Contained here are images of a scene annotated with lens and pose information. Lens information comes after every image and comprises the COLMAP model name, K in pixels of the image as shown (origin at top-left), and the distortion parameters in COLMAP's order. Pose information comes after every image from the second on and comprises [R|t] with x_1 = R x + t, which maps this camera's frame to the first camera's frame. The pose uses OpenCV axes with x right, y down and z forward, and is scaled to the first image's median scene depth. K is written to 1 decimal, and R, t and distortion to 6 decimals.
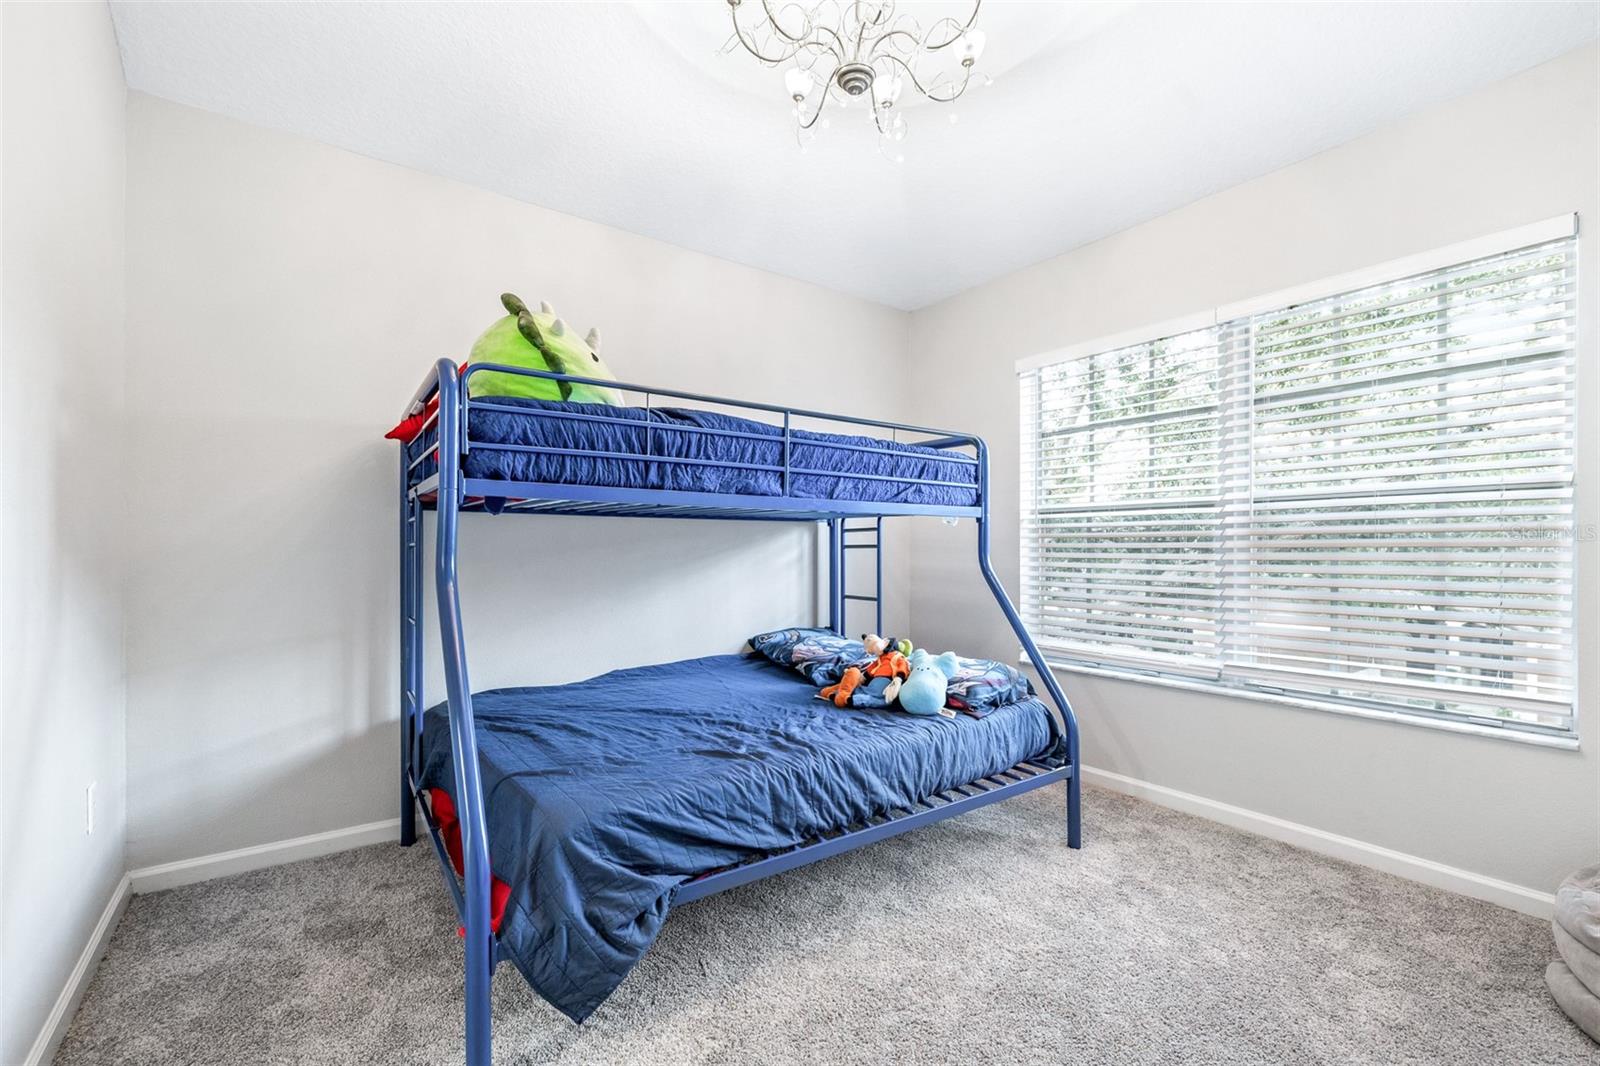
lens RADIAL K [[694.6, 0, 795.4], [0, 694.6, 543.1], [0, 0, 1]] dist [0.001016, -0.000067]
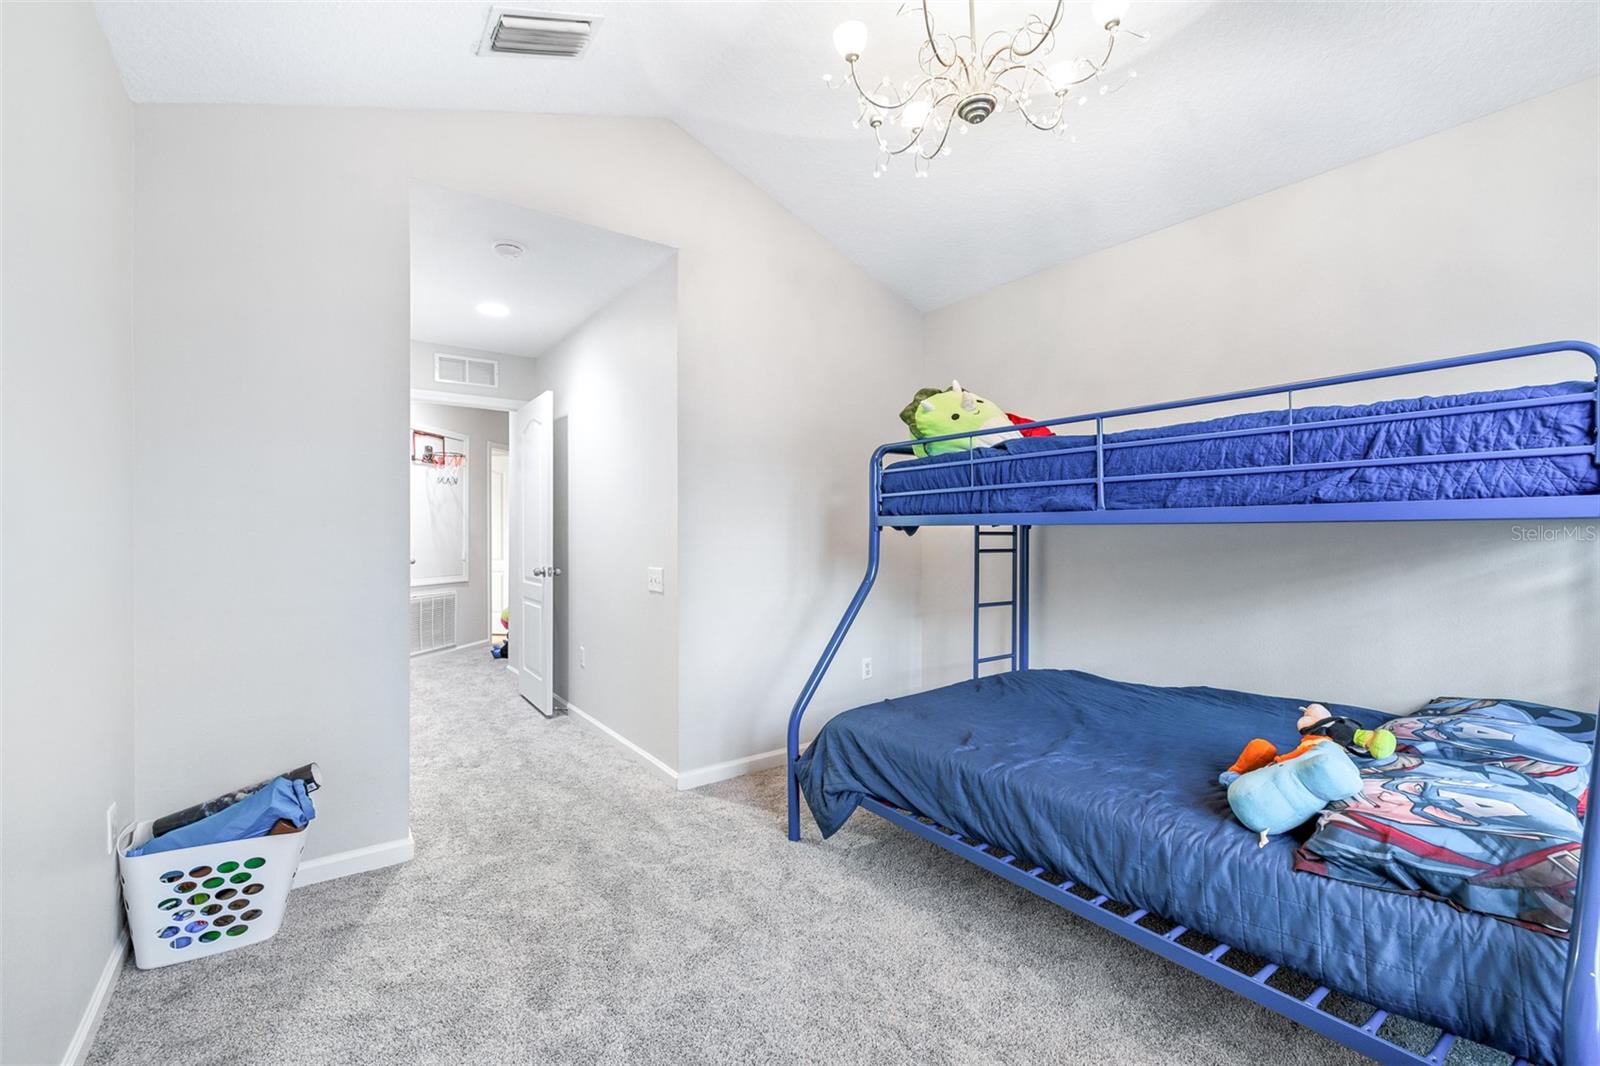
lens RADIAL K [[698.4, 0, 801.6], [0, 698.4, 523.0], [0, 0, 1]] dist [0.001036, -0.000456]
pose [[-0.007355, -0.014799, -0.999863, 0.994019], [0.009174, 0.999847, -0.014866, -0.043397], [0.999931, -0.009282, -0.007218, 0.671528]]
